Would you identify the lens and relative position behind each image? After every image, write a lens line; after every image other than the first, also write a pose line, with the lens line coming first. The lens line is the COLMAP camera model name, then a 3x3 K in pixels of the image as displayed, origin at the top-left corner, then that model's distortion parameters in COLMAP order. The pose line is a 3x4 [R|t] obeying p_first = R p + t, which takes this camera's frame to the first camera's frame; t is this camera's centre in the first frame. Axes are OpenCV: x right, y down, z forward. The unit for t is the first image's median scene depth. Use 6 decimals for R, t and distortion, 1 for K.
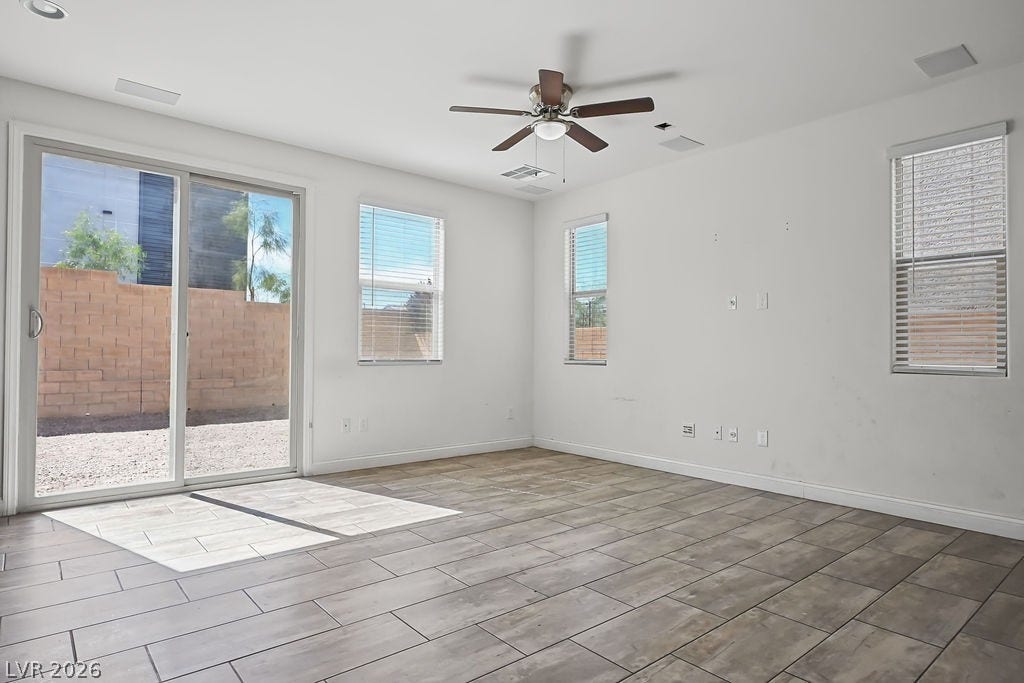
lens RADIAL K [[579.1, 0, 512.0], [0, 579.1, 341.5], [0, 0, 1]] dist [0.000642, 0.000638]
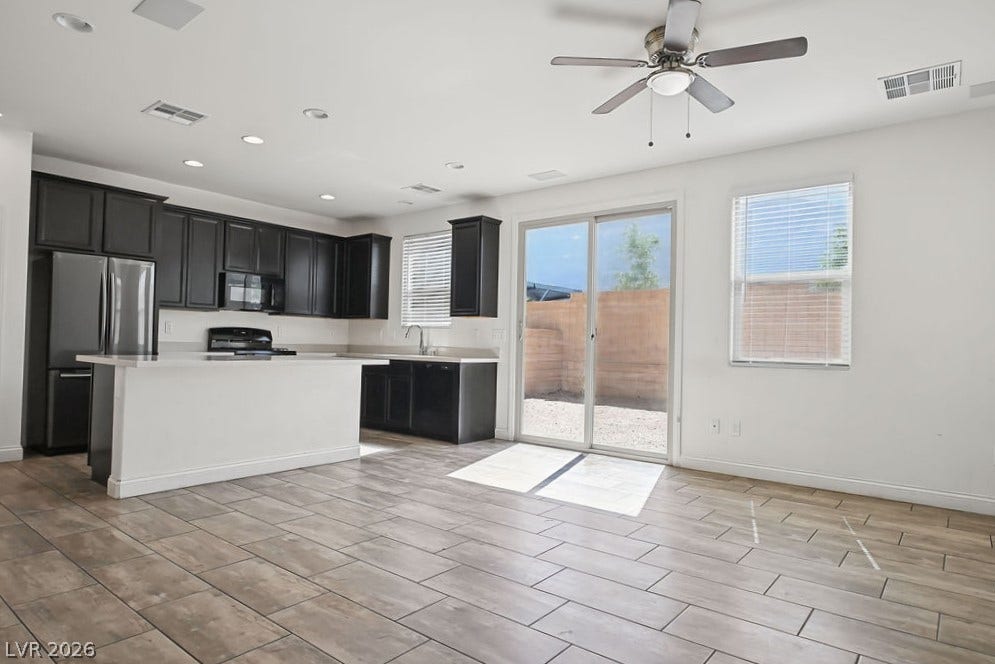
lens RADIAL K [[583.3, 0, 497.5], [0, 583.3, 332.0], [0, 0, 1]] dist [-0.001773, 0.000413]
pose [[0.187879, -0.025537, -0.981860, 0.945184], [-0.003967, 0.999634, -0.026758, 0.019712], [0.982184, 0.008922, 0.187709, 0.680042]]
